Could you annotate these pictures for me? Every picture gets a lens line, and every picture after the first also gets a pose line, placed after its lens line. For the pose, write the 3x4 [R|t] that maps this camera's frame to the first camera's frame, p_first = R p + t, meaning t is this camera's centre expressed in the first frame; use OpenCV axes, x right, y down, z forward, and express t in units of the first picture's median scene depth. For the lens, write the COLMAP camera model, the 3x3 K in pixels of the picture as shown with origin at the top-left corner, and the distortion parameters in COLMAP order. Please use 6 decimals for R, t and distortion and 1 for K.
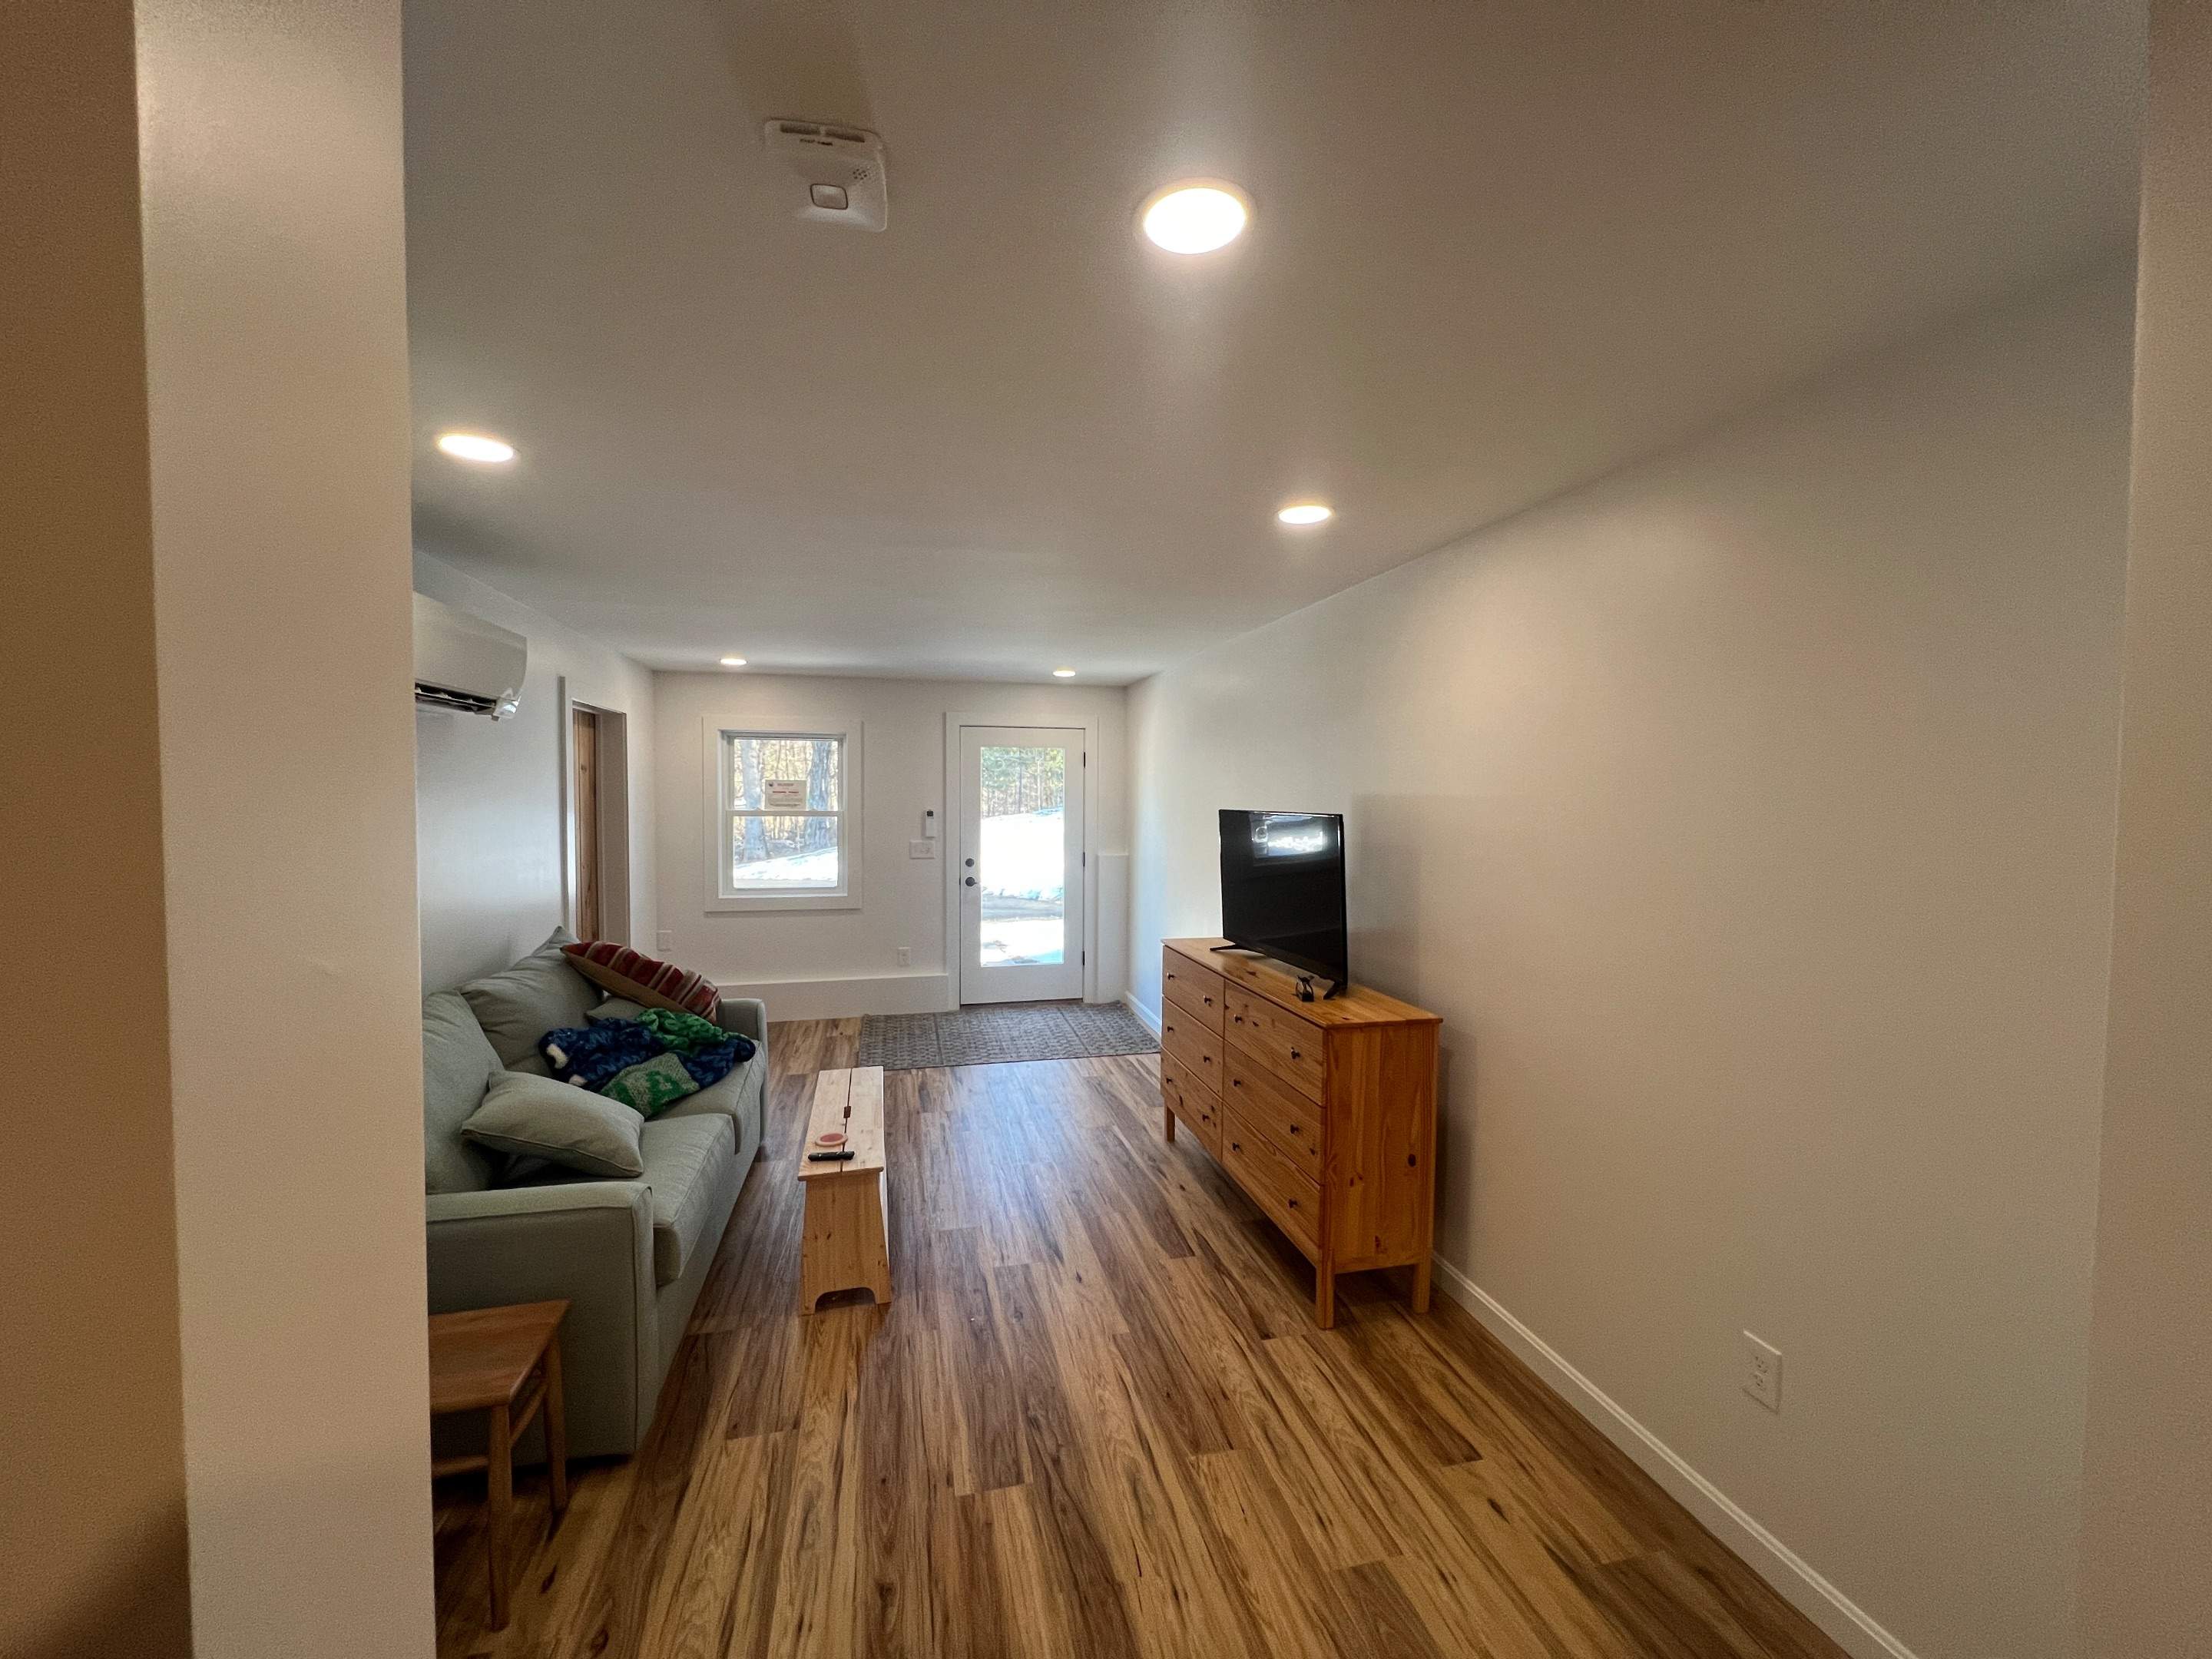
lens RADIAL K [[884.6, 0, 1100.9], [0, 884.6, 827.3], [0, 0, 1]] dist [-0.000340, 0.000856]
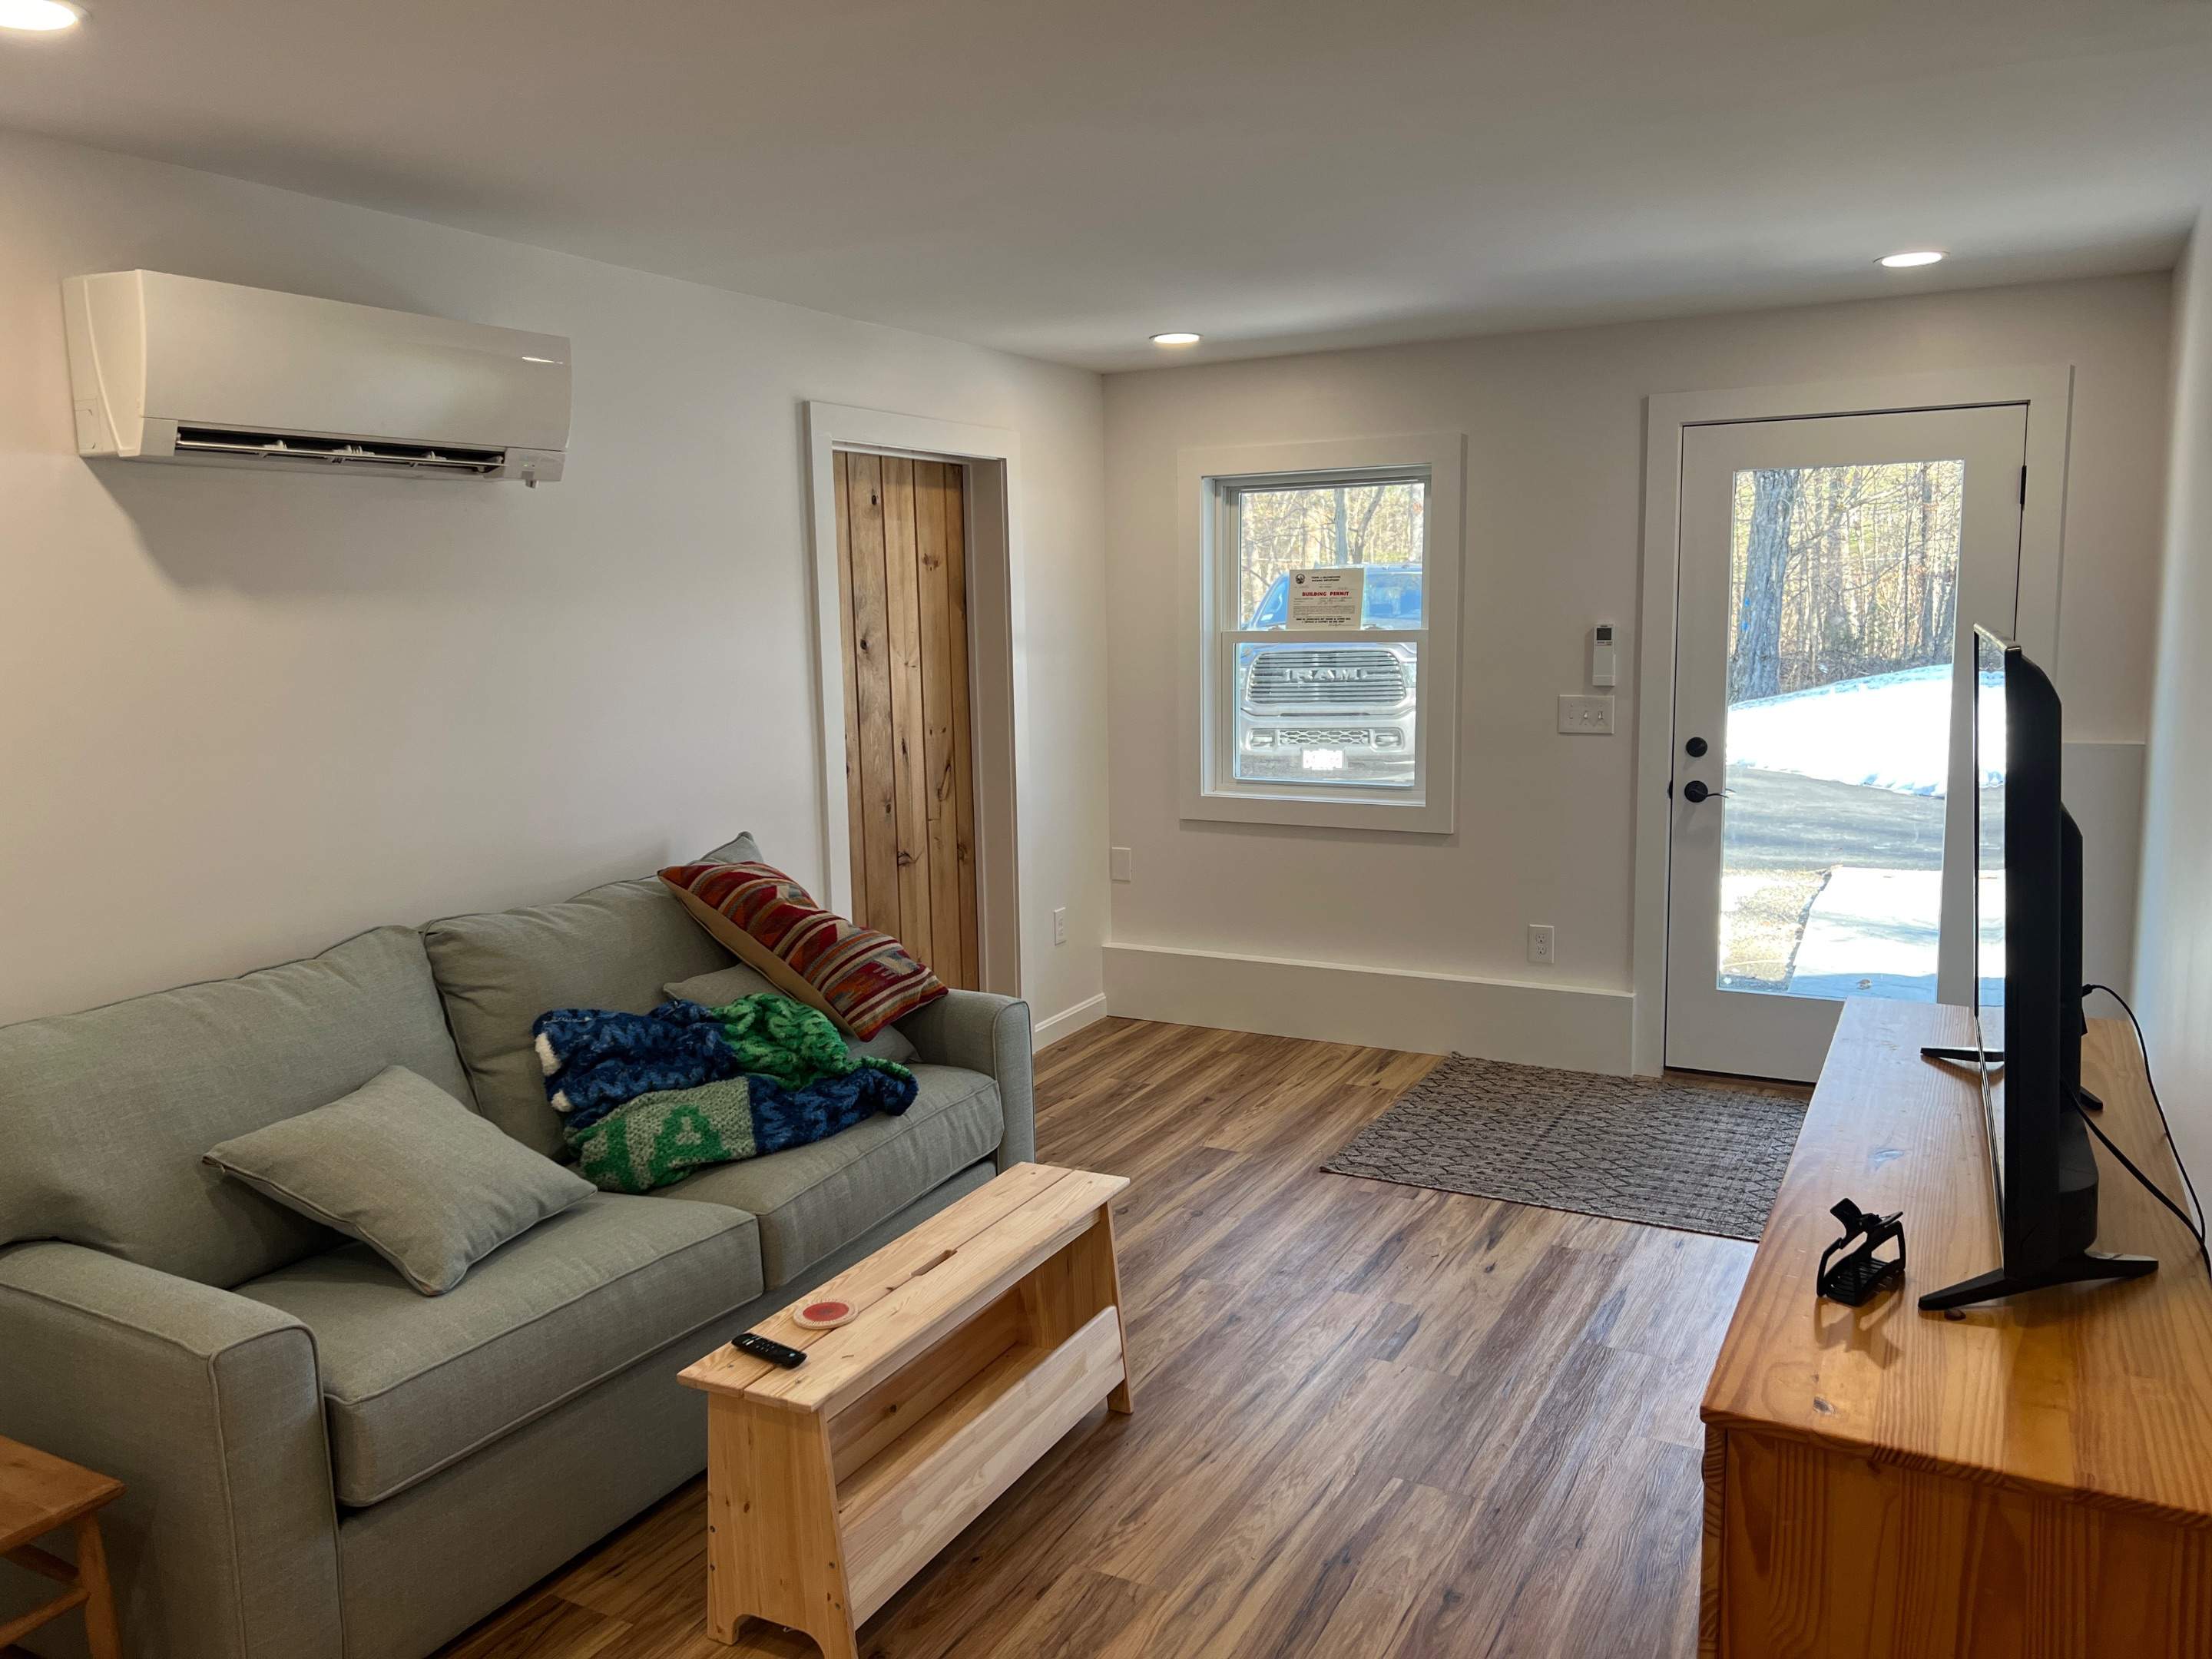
lens RADIAL K [[1659.4, 0, 1089.3], [0, 1659.4, 823.5], [0, 0, 1]] dist [0.054094, -0.055740]
pose [[0.737847, 0.071034, -0.671220, 0.402888], [-0.003100, 0.994793, 0.101869, -0.011282], [0.674961, -0.073083, 0.734225, 0.441224]]
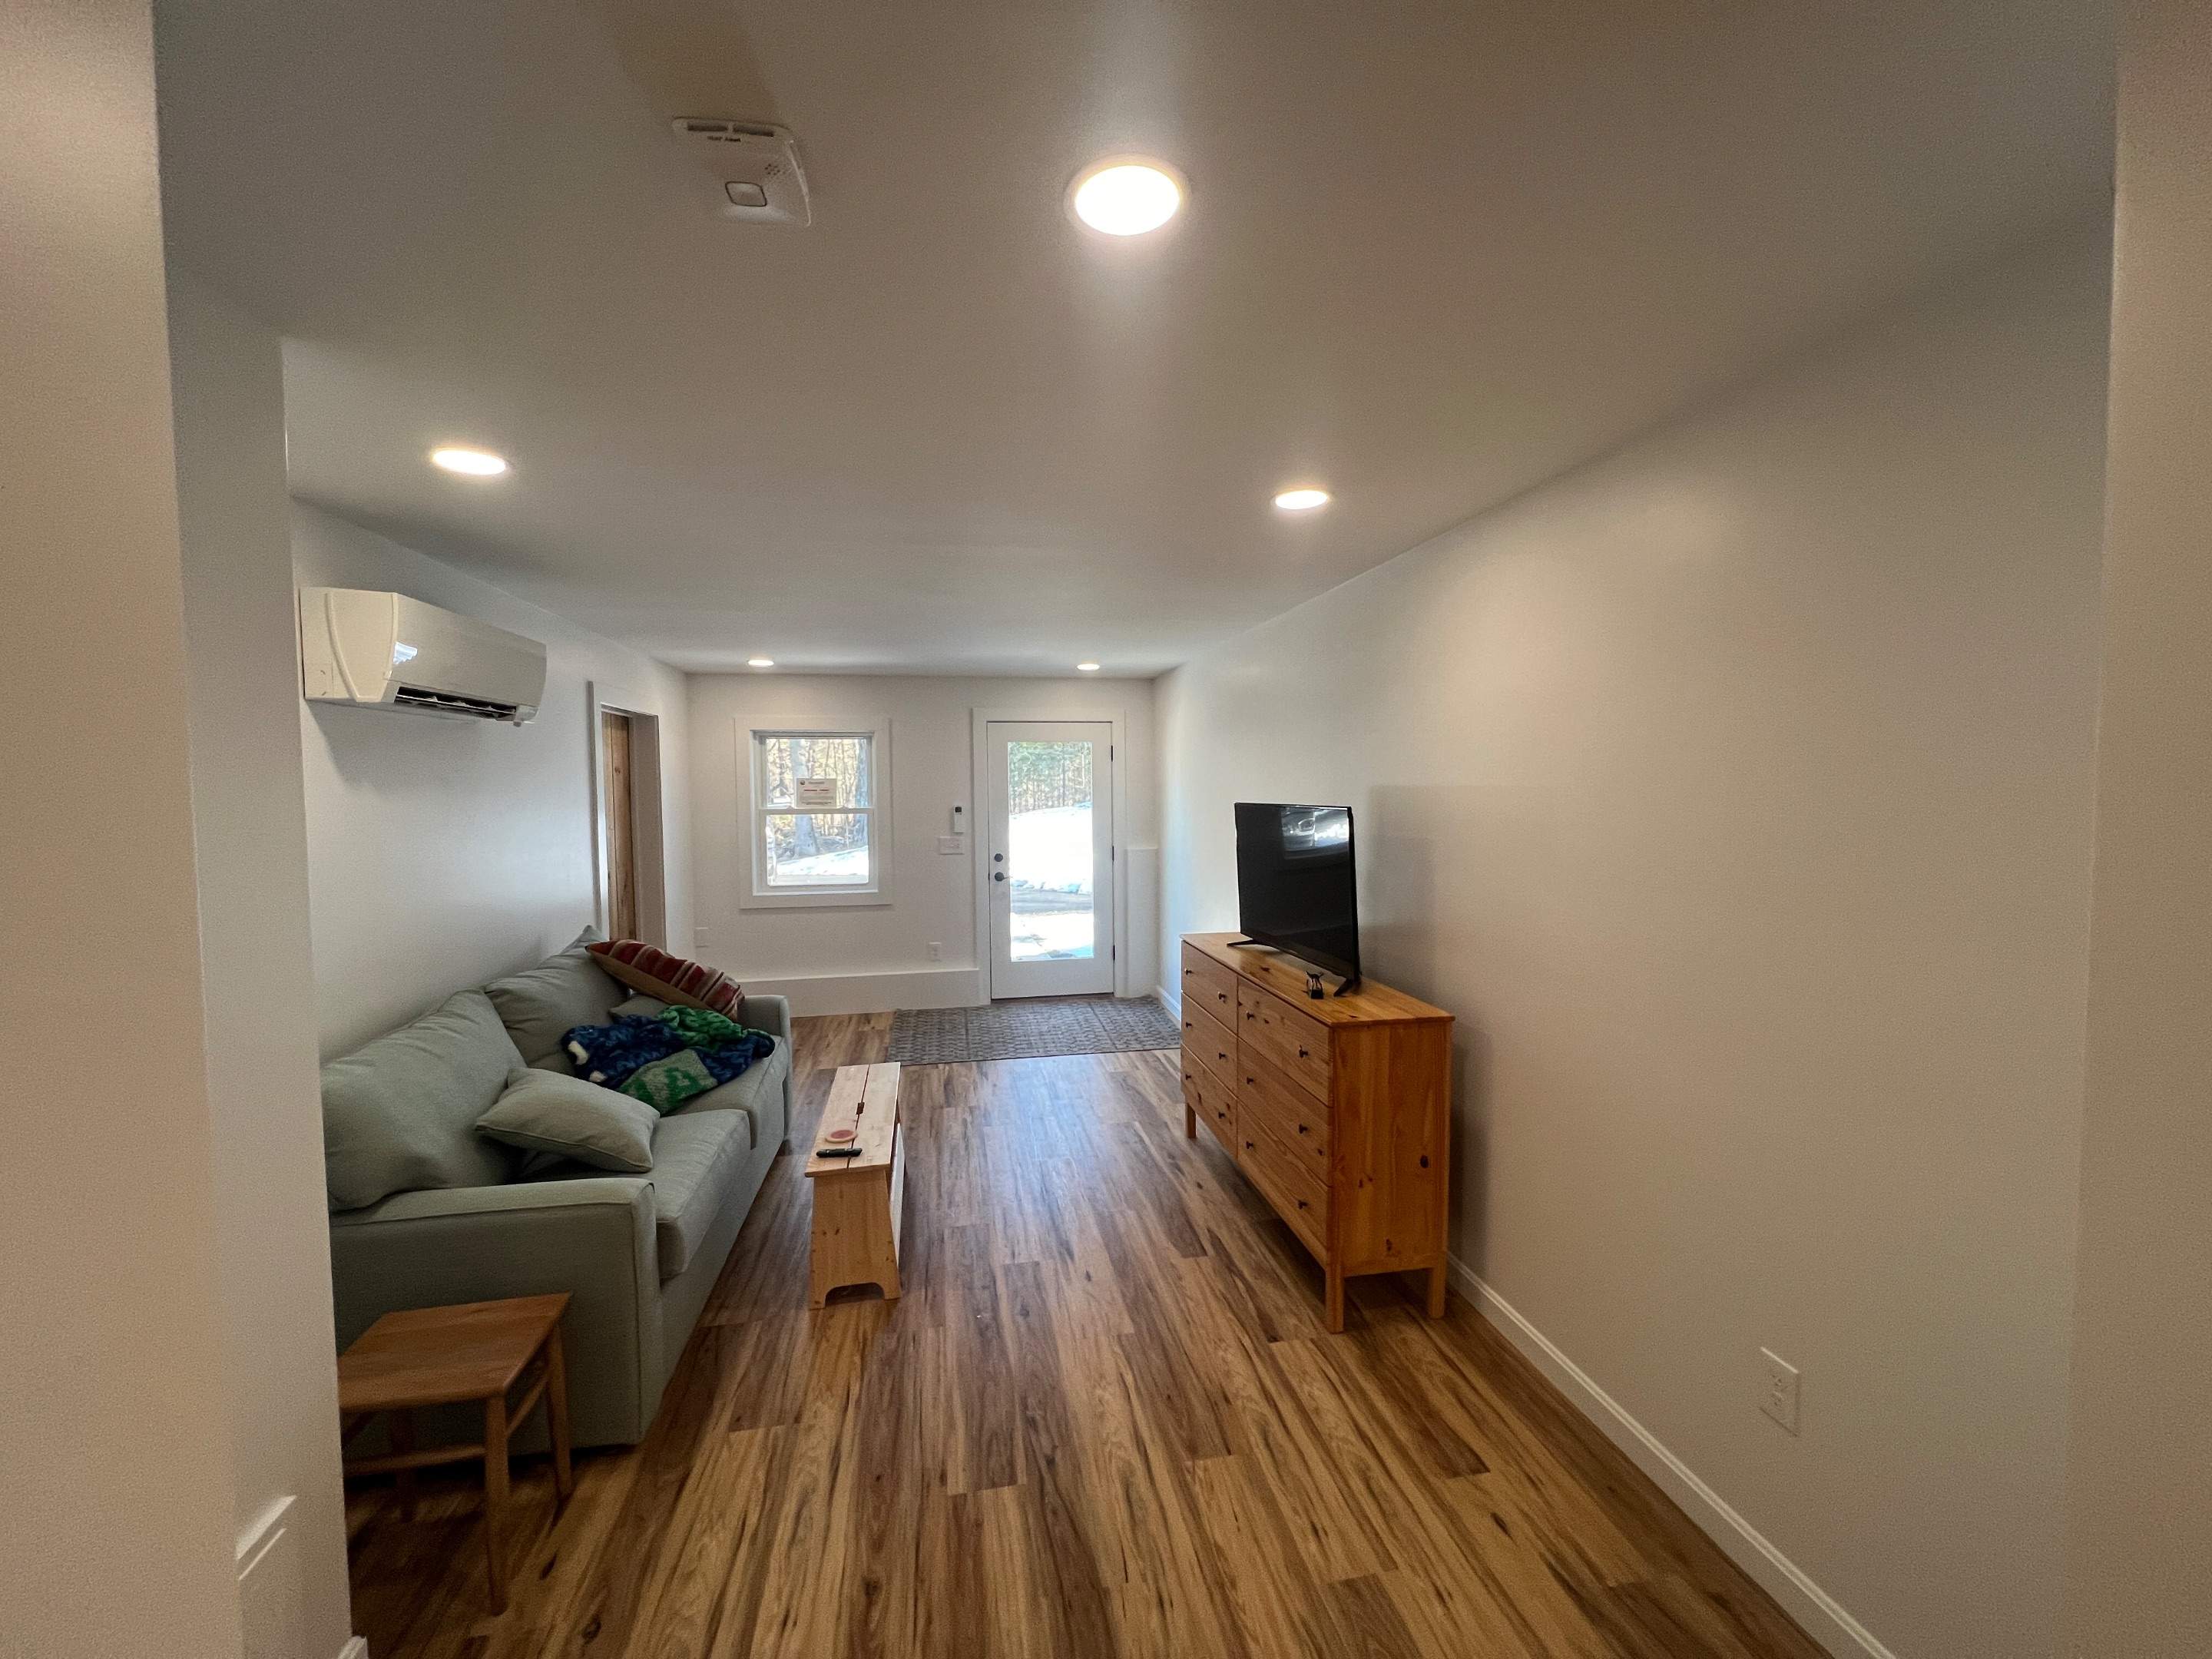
lens RADIAL K [[884.6, 0, 1100.6], [0, 884.6, 826.8], [0, 0, 1]] dist [-0.000340, 0.000856]
pose [[0.998414, -0.012586, -0.054873, 0.050147], [0.013038, 0.999884, 0.007884, -0.003747], [0.054768, -0.008586, 0.998462, 0.011599]]
